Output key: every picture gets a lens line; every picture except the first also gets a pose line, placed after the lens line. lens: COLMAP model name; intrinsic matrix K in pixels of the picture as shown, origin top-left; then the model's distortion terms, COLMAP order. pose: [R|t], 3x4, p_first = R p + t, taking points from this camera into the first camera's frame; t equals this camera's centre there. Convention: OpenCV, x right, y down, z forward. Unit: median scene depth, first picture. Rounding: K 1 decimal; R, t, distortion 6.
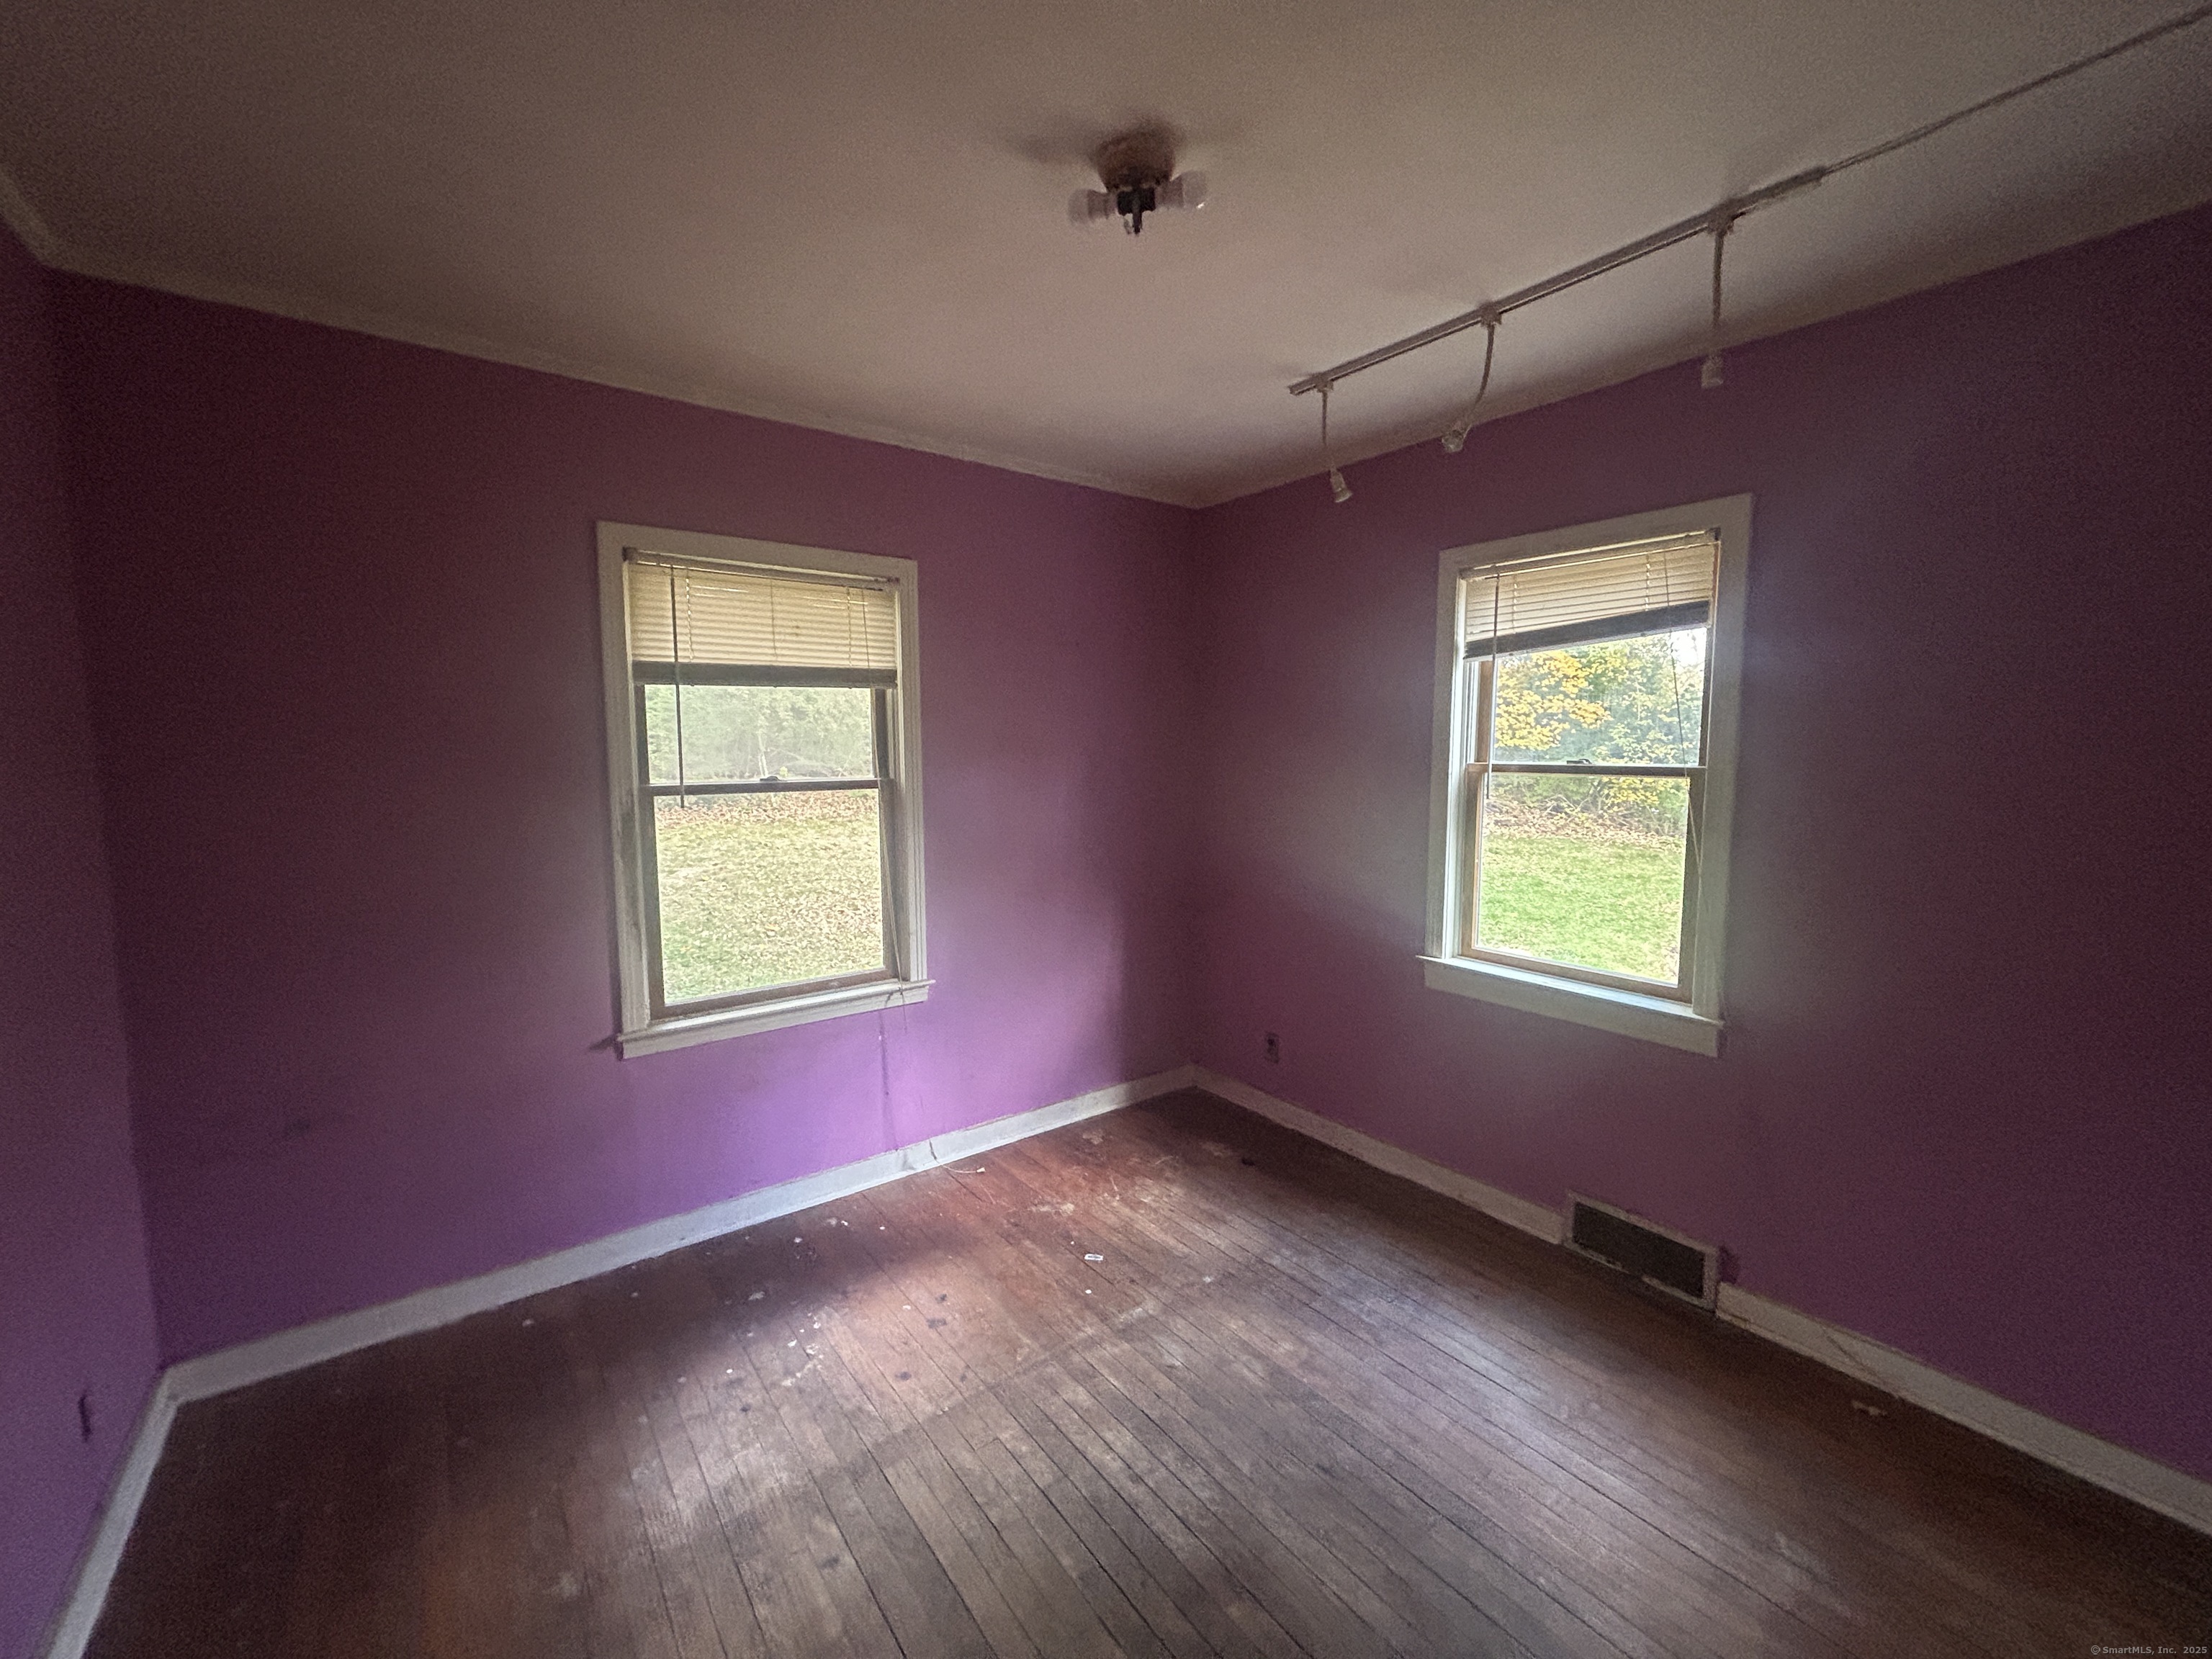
lens RADIAL K [[886.8, 0, 1099.5], [0, 886.8, 828.0], [0, 0, 1]] dist [-0.003214, 0.001104]
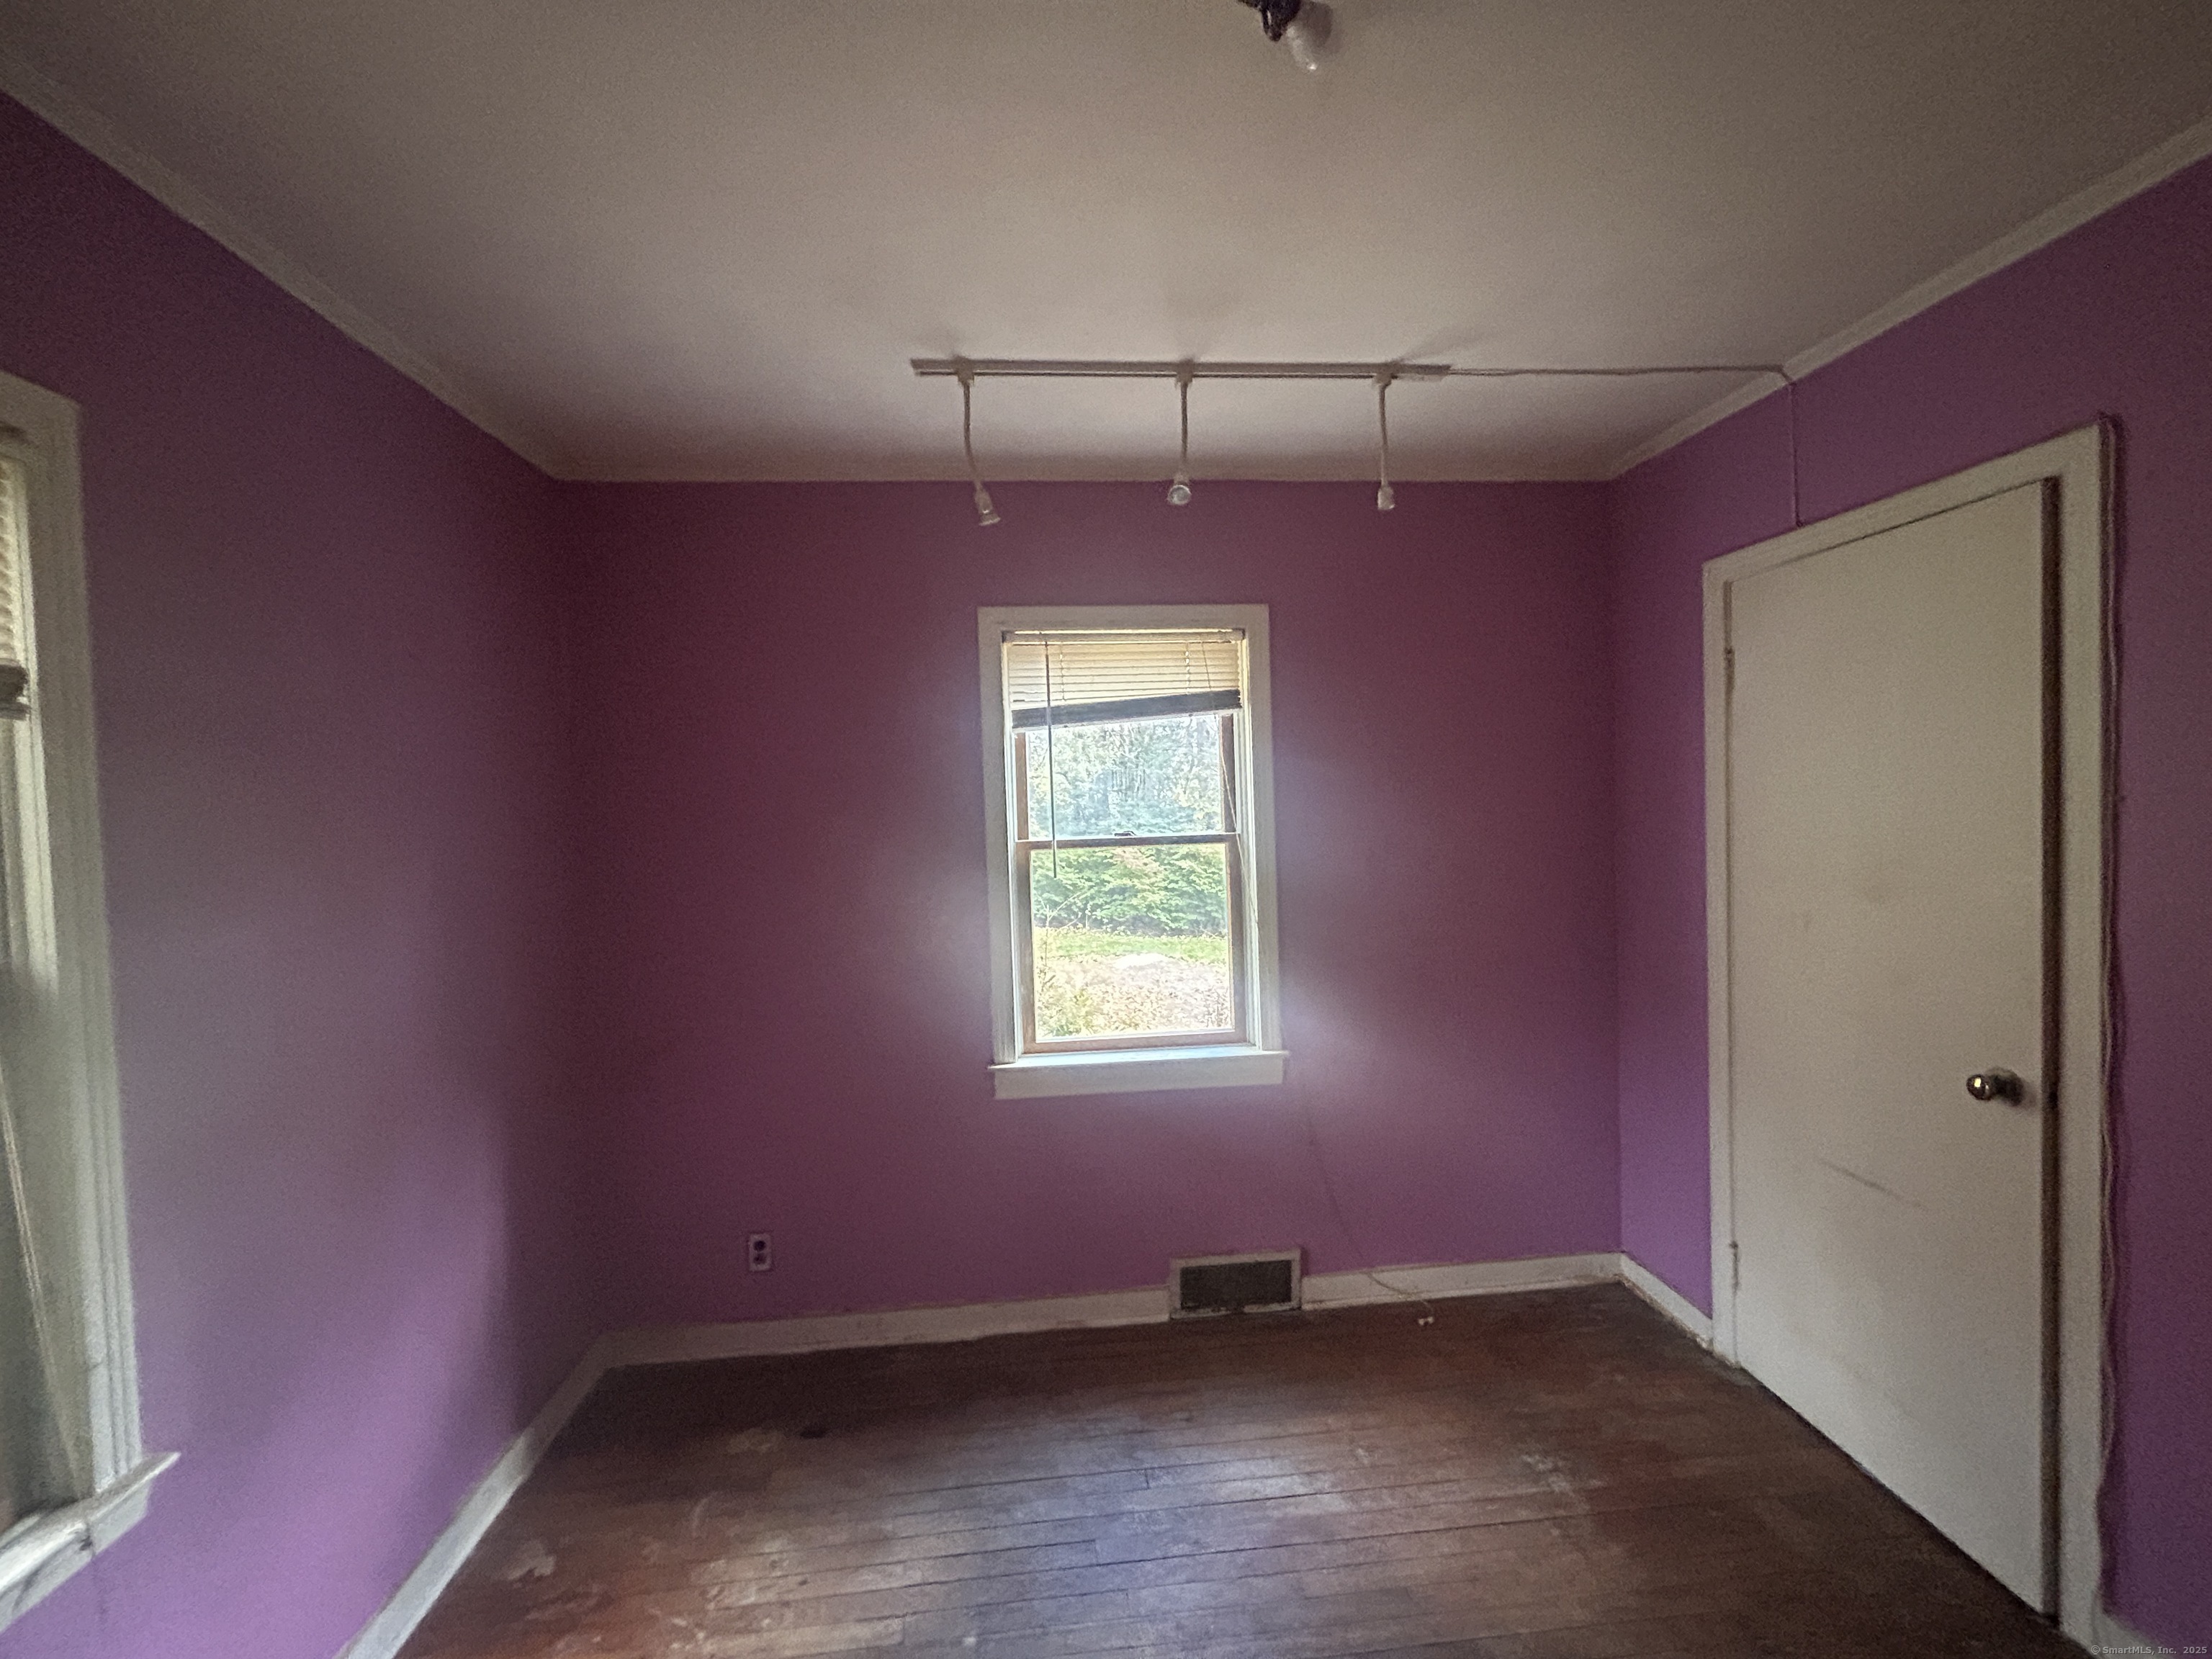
lens RADIAL K [[886.8, 0, 1099.5], [0, 886.8, 828.0], [0, 0, 1]] dist [-0.003214, 0.001104]
pose [[0.529394, -0.033819, 0.847702, -0.347711], [0.111826, 0.993268, -0.030210, -0.054665], [-0.840974, 0.110788, 0.529612, 0.488215]]
